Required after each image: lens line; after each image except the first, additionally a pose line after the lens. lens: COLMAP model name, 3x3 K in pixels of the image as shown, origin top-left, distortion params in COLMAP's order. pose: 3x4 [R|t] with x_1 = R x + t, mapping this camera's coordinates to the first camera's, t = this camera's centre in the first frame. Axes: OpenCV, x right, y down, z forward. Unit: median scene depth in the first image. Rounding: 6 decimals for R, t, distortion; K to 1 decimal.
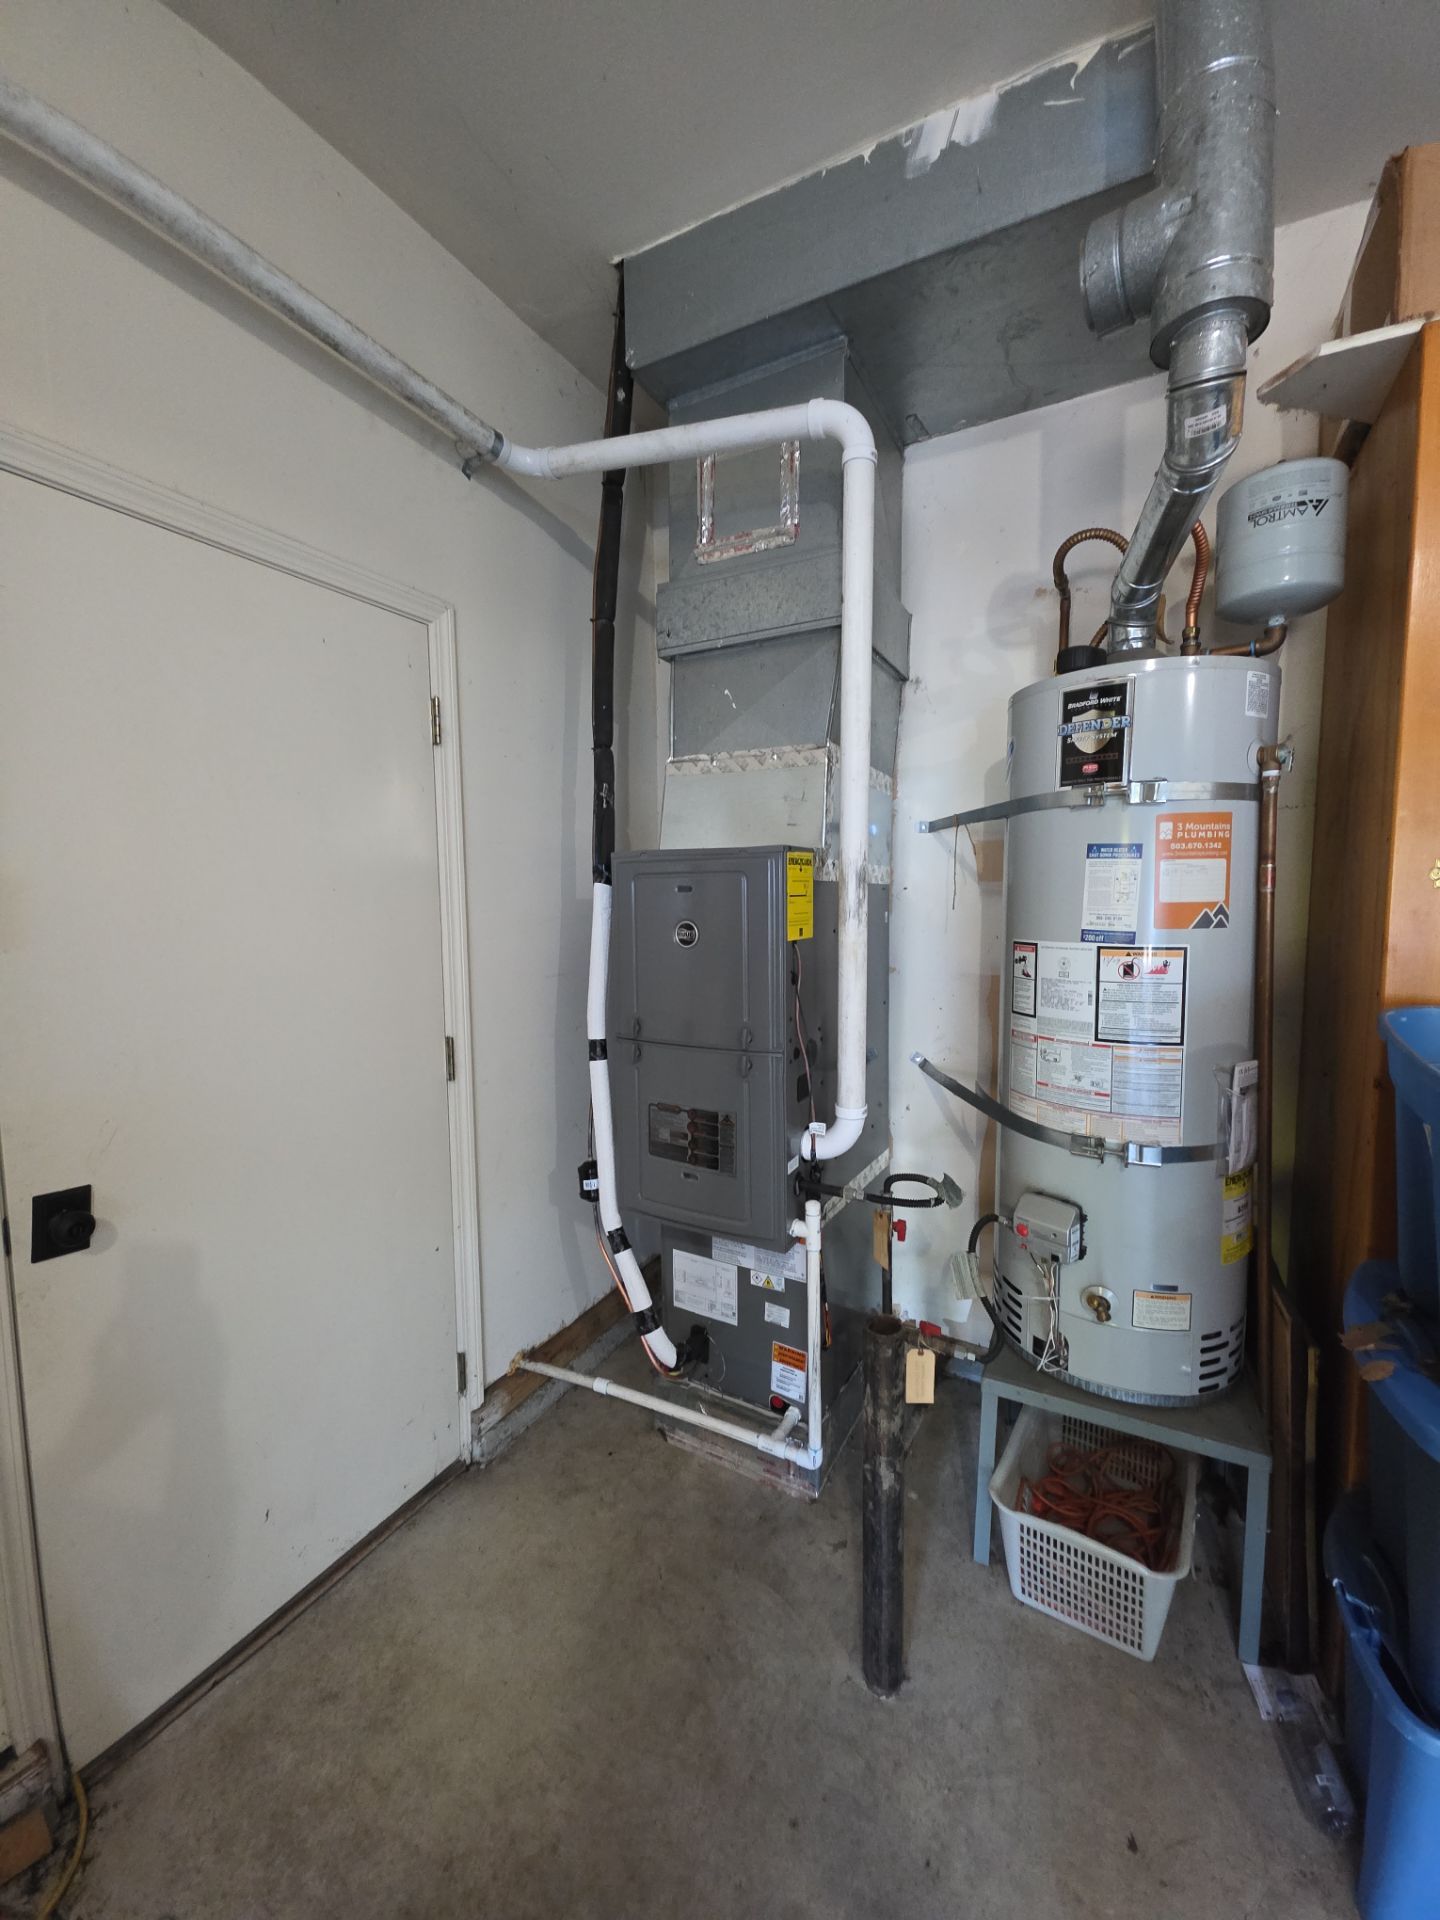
lens RADIAL K [[759.4, 0, 726.0], [0, 759.4, 956.1], [0, 0, 1]] dist [0.010615, -0.006386]
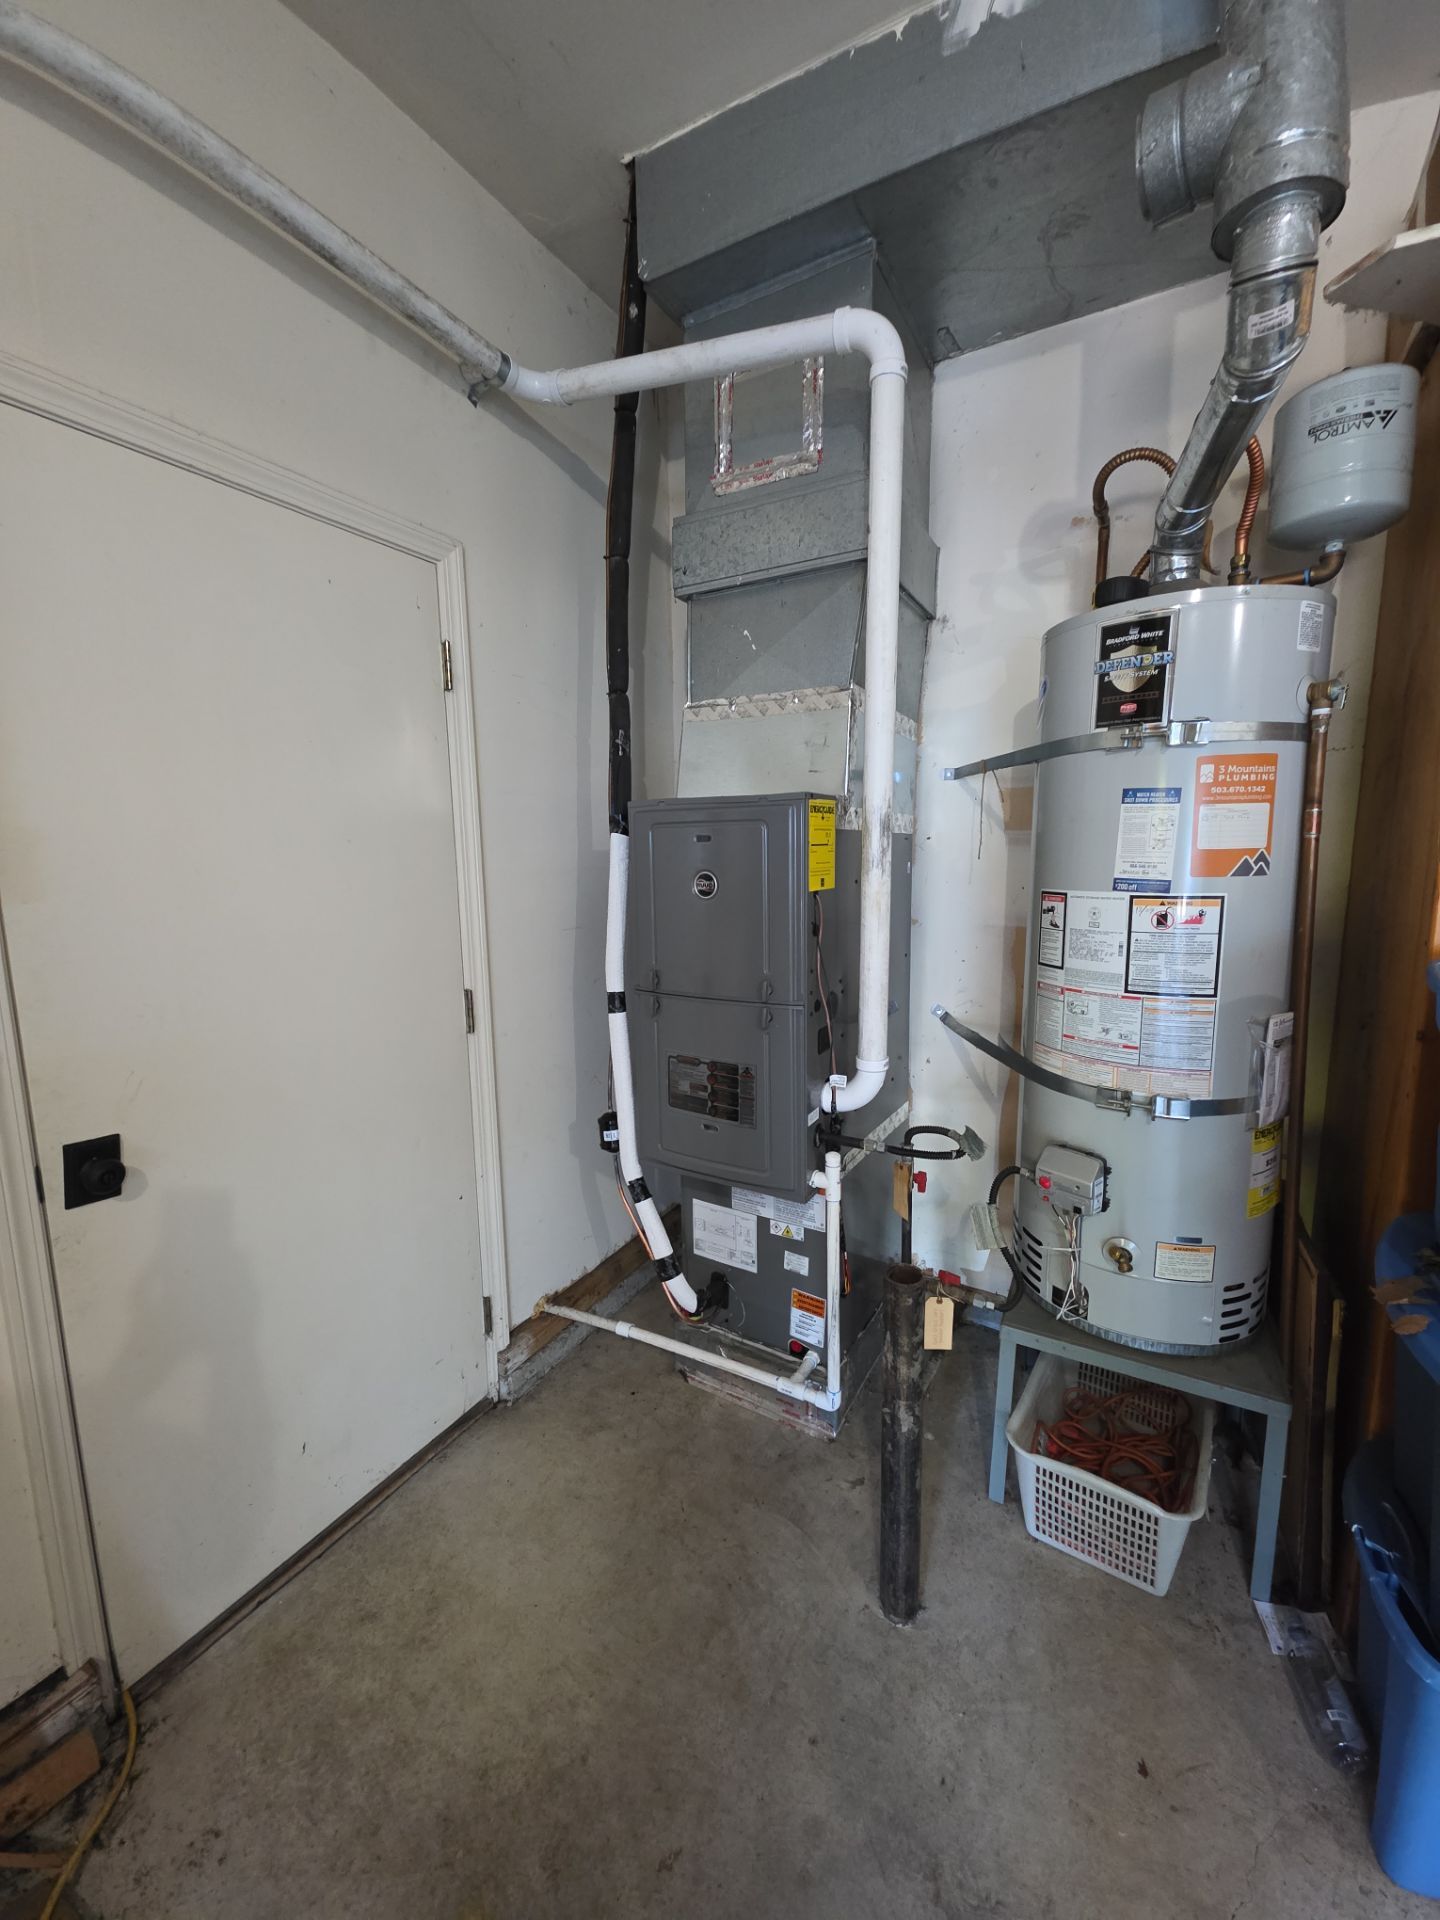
lens RADIAL K [[759.4, 0, 725.7], [0, 759.4, 956.3], [0, 0, 1]] dist [0.010615, -0.006386]
pose [[0.999767, -0.001079, -0.021556, -0.005055], [0.002364, 0.998217, 0.059649, 0.004989], [0.021453, -0.059686, 0.997987, 0.016337]]
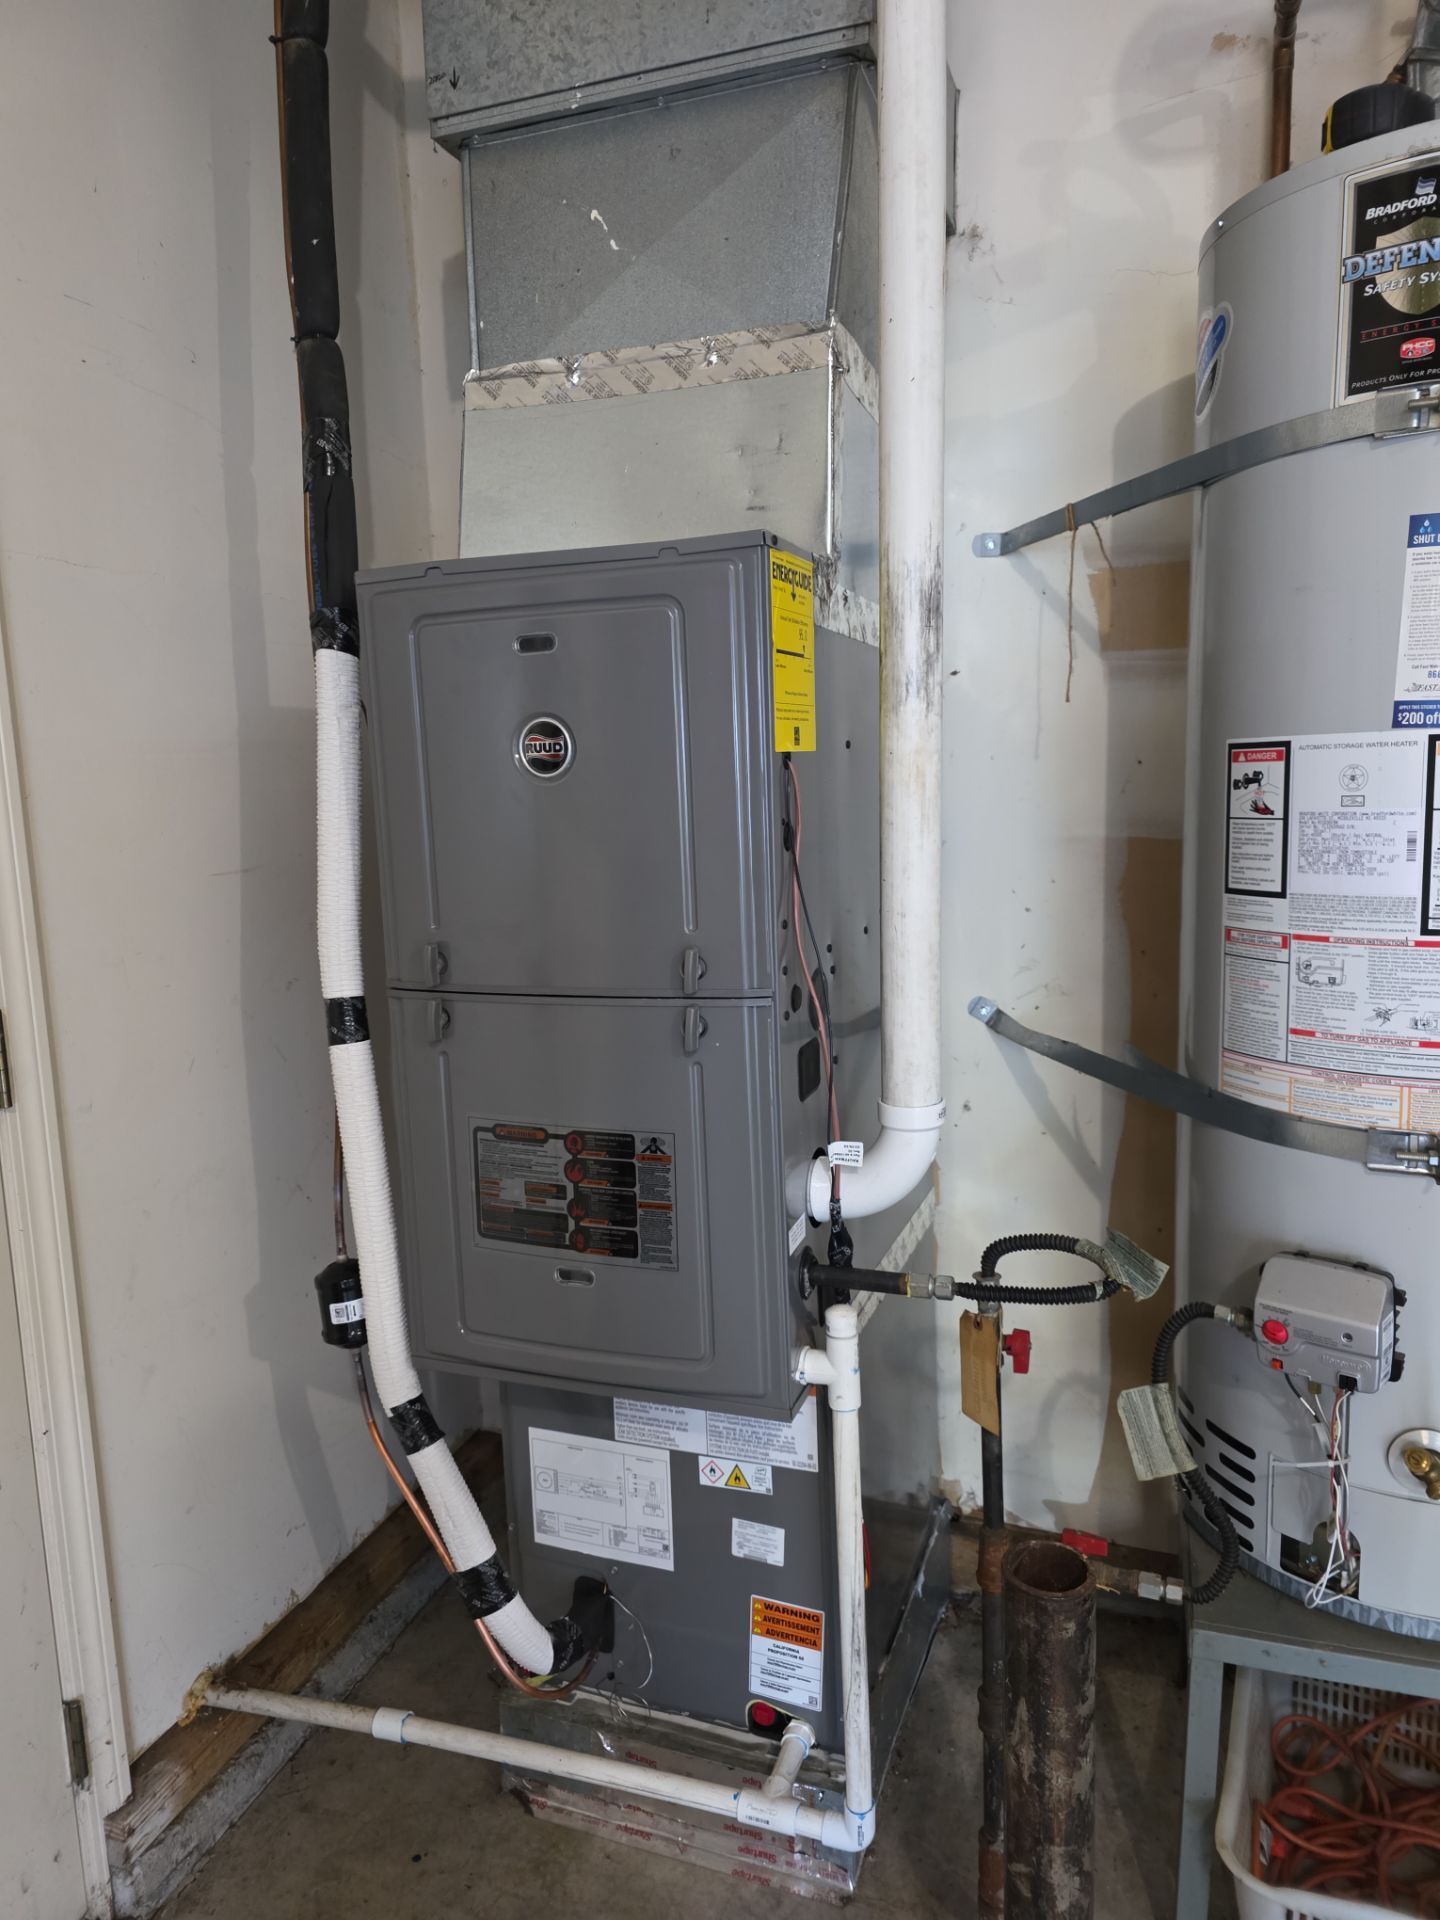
lens RADIAL K [[1294.4, 0, 720.1], [0, 1294.4, 958.0], [0, 0, 1]] dist [0.061571, -0.065336]
pose [[0.987898, -0.047044, 0.147799, -0.070672], [0.038084, 0.997294, 0.062881, 0.052301], [-0.150357, -0.056492, 0.987016, 0.226769]]
